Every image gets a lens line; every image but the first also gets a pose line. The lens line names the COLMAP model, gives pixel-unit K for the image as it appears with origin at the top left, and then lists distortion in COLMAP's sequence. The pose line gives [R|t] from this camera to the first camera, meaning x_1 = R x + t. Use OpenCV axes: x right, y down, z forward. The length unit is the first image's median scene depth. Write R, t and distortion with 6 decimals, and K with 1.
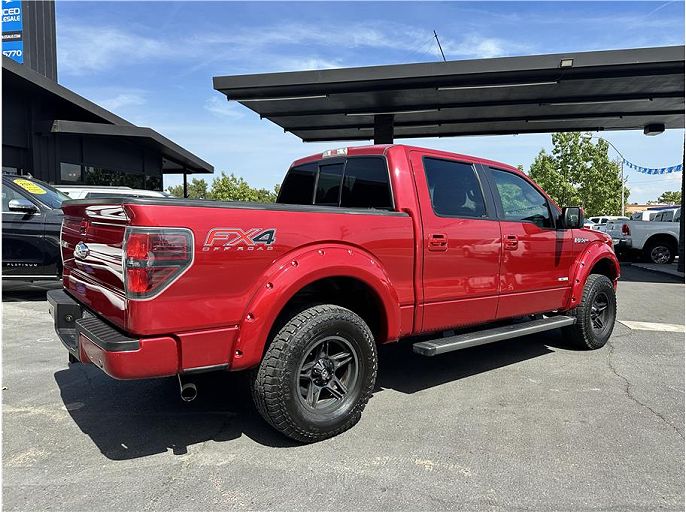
lens RADIAL K [[473.9, 0, 345.7], [0, 473.9, 254.7], [0, 0, 1]] dist [0.036276, -0.046784]
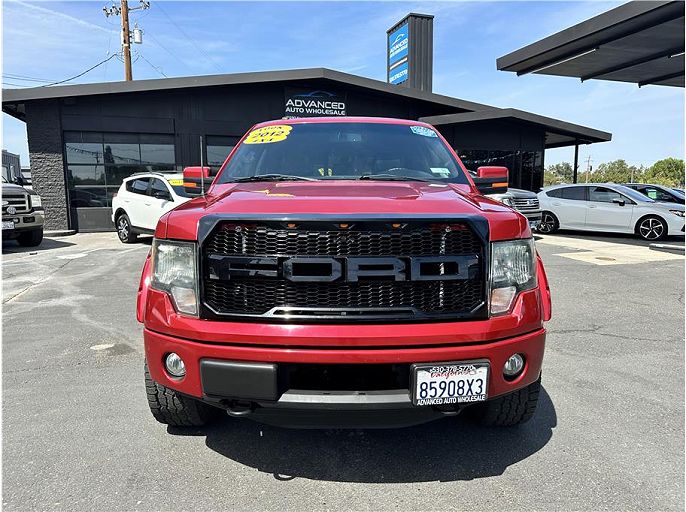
lens RADIAL K [[473.9, 0, 340.4], [0, 473.9, 256.8], [0, 0, 1]] dist [0.036276, -0.046784]
pose [[0.522529, 0.097957, -0.846976, 0.485689], [-0.050447, 0.995190, 0.083977, 0.005395], [0.851128, -0.001153, 0.524957, 0.117689]]
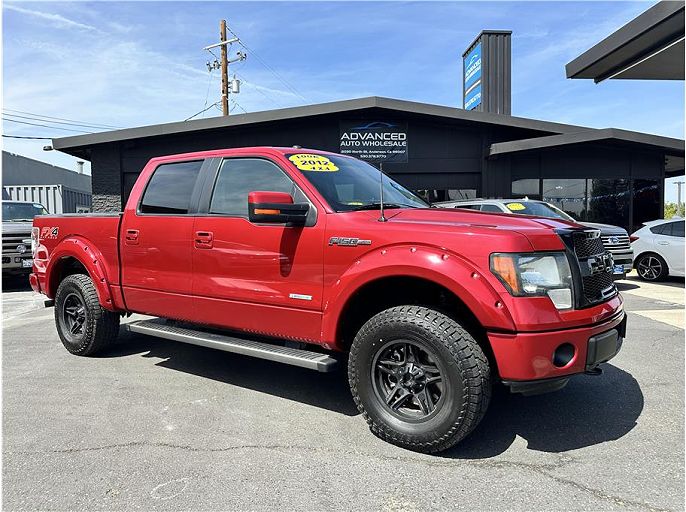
lens RADIAL K [[473.9, 0, 339.5], [0, 473.9, 261.6], [0, 0, 1]] dist [0.036276, -0.046784]
pose [[0.290923, 0.040874, -0.955873, 0.445973], [-0.055044, 0.998147, 0.025929, -0.007307], [0.955162, 0.045072, 0.292633, 0.343142]]
